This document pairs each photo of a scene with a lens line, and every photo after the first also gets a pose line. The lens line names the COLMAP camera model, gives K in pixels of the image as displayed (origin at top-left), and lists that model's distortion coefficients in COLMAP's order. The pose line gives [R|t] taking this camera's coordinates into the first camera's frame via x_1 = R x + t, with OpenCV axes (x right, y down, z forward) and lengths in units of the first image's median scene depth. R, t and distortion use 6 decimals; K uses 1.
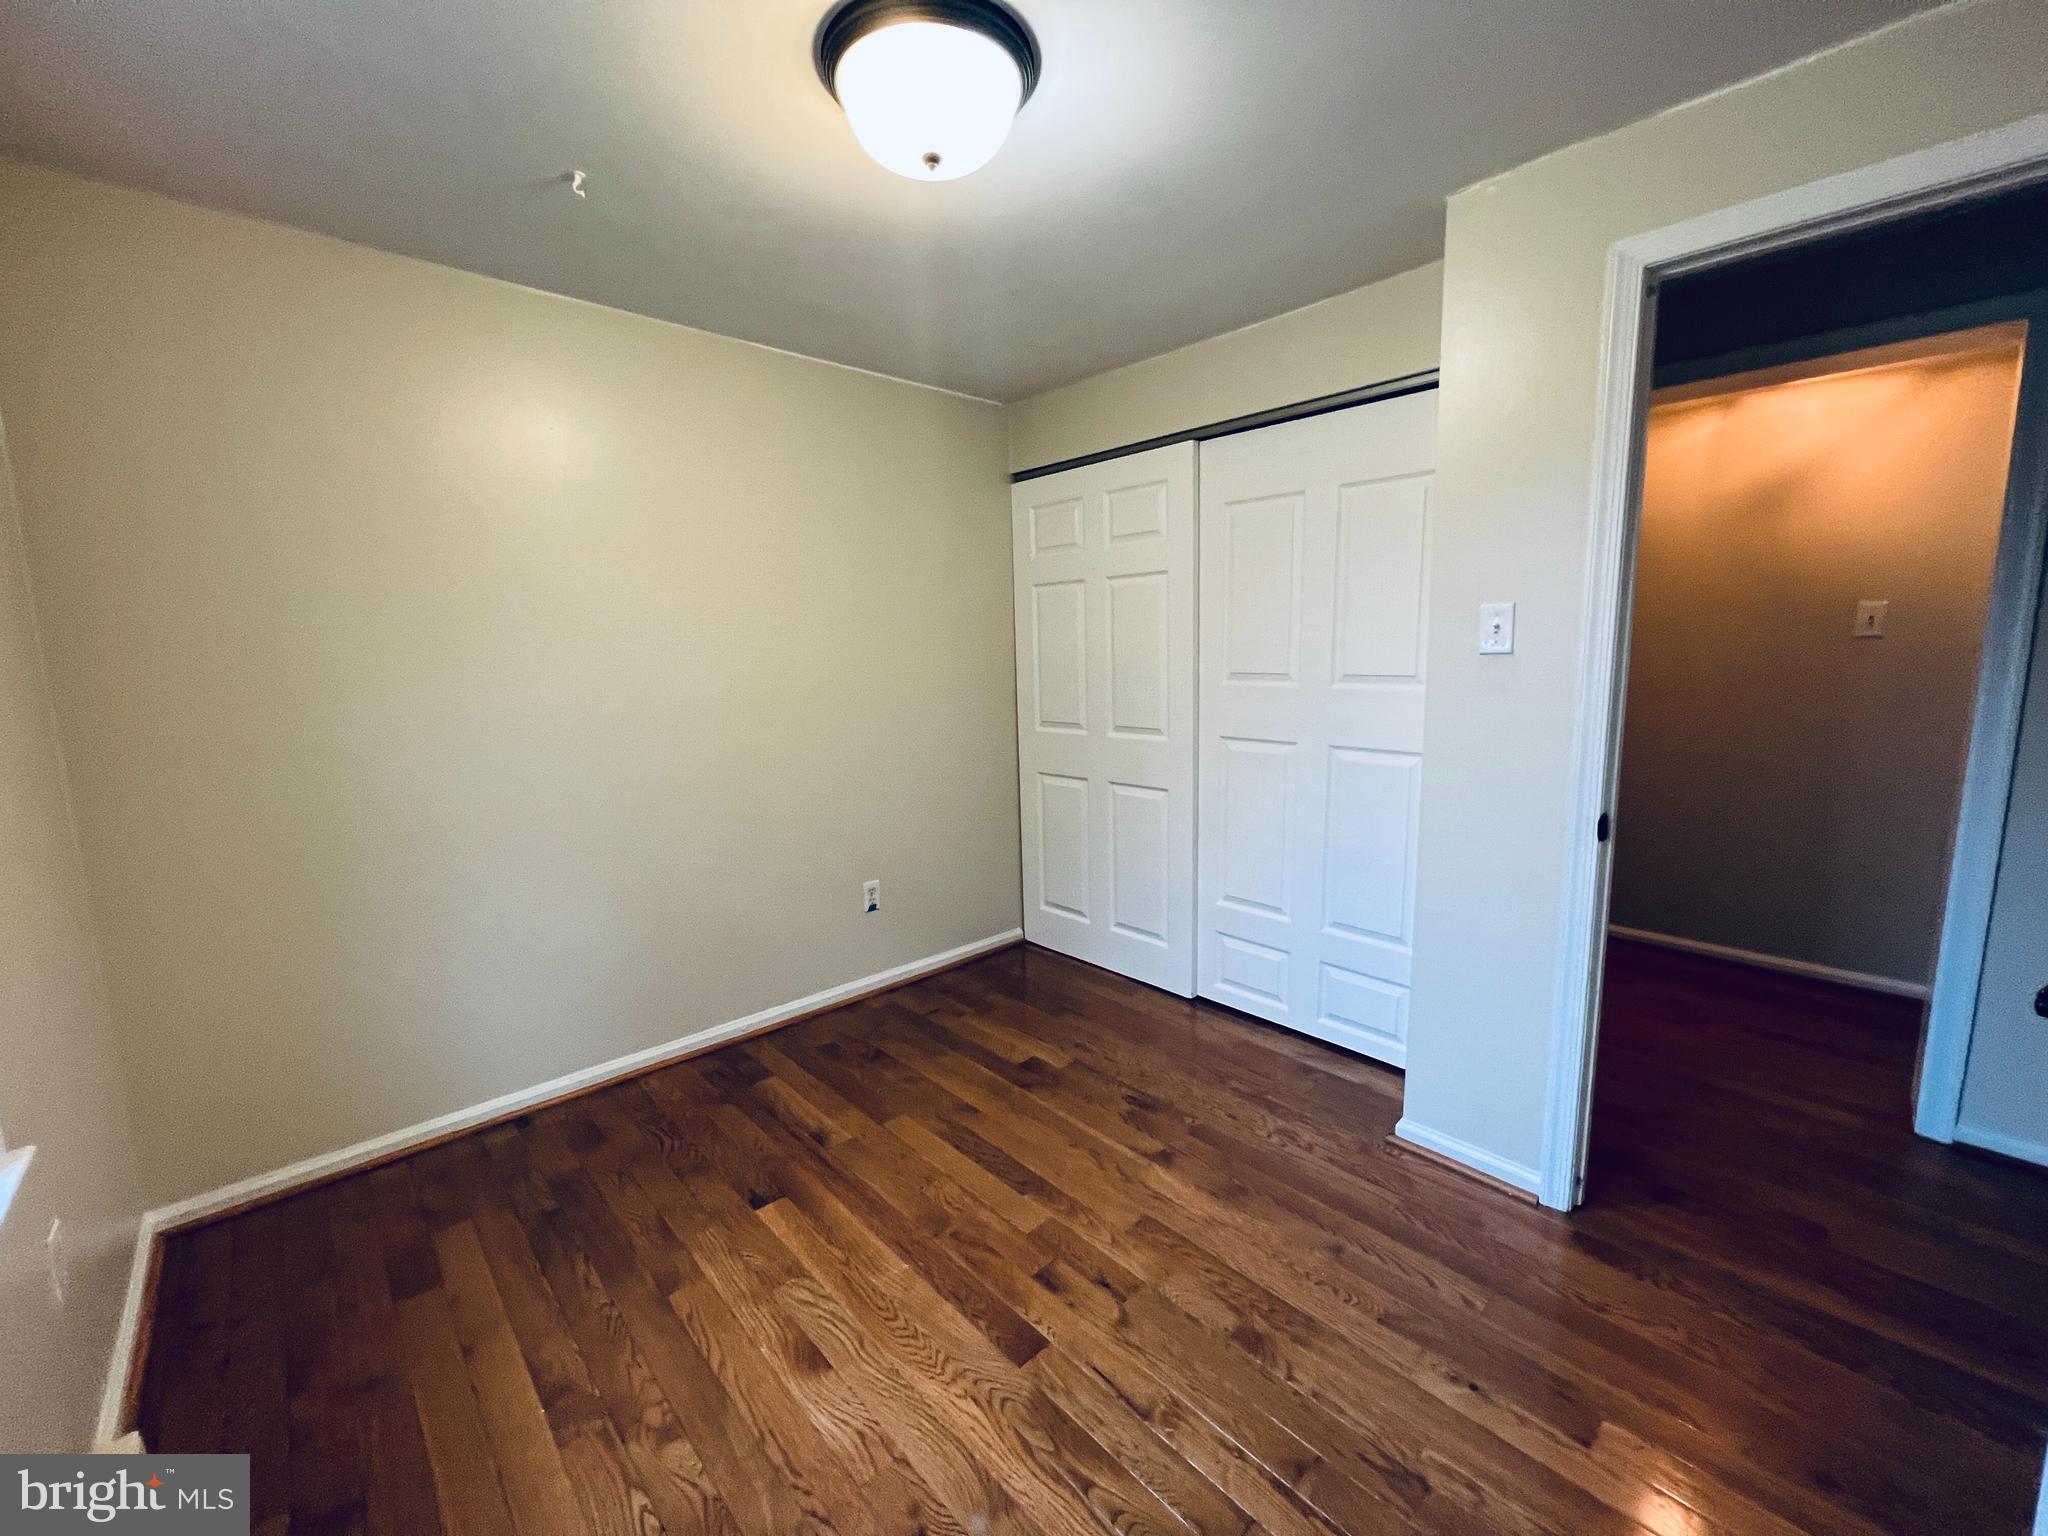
lens RADIAL K [[819.0, 0, 1017.8], [0, 819.0, 762.5], [0, 0, 1]] dist [-0.002562, 0.000169]
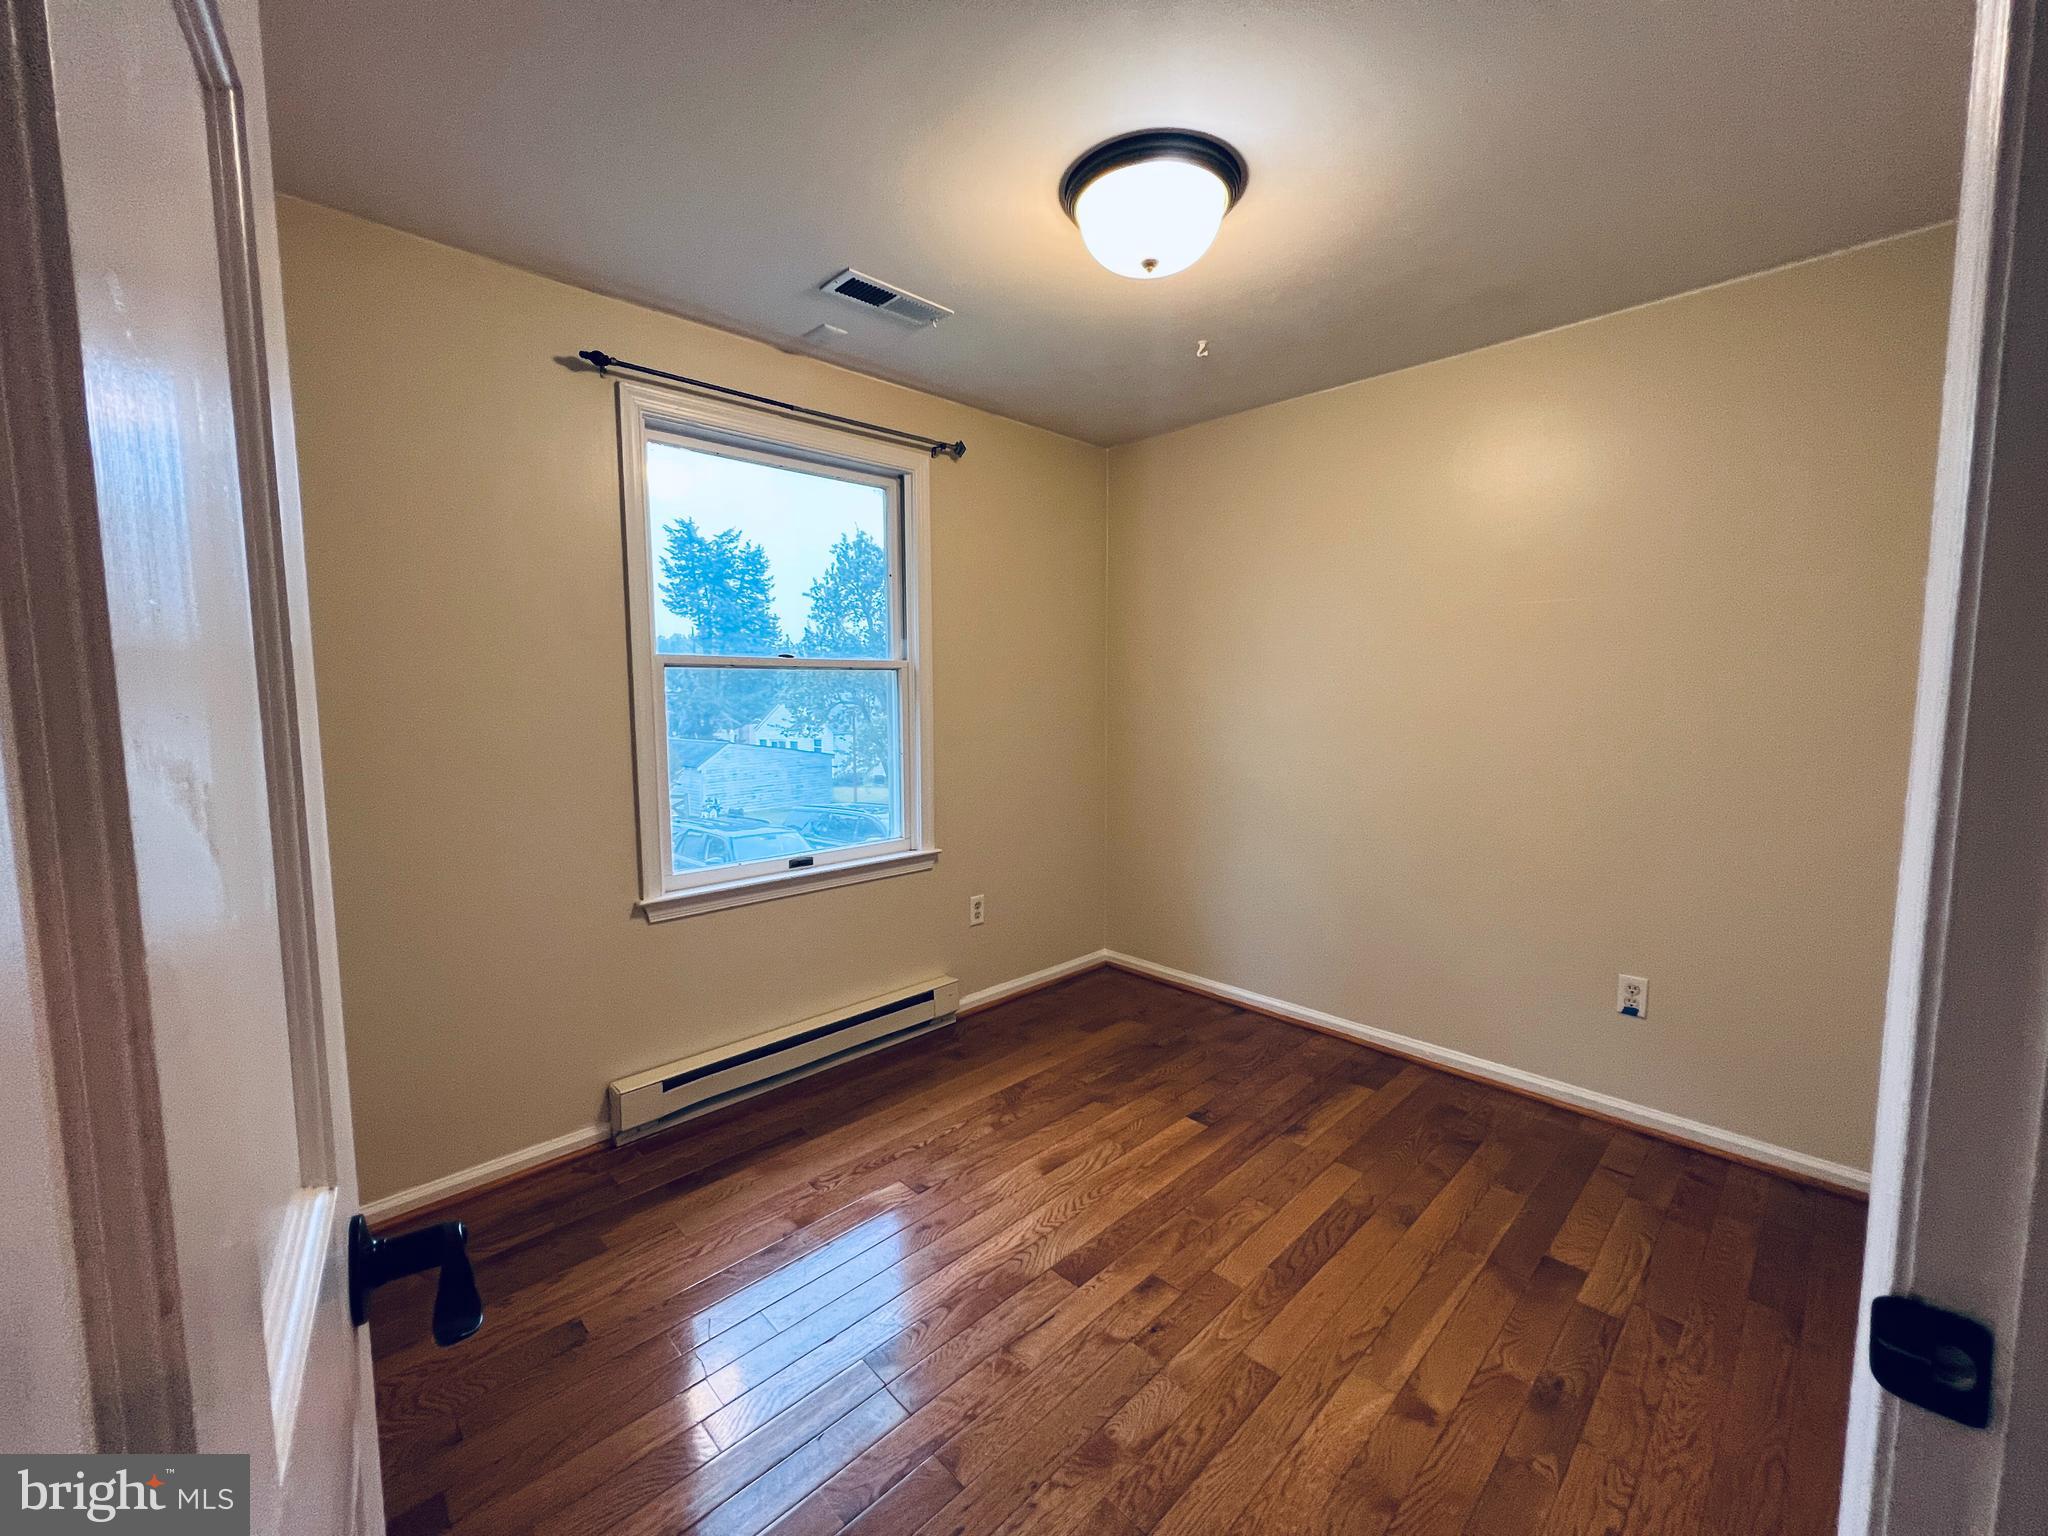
lens RADIAL K [[819.0, 0, 1017.8], [0, 819.0, 762.5], [0, 0, 1]] dist [-0.002562, 0.000169]
pose [[0.026265, 0.108704, -0.993727, 0.872883], [-0.132946, 0.985620, 0.104304, -0.083722], [0.990775, 0.129373, 0.040339, 0.637337]]
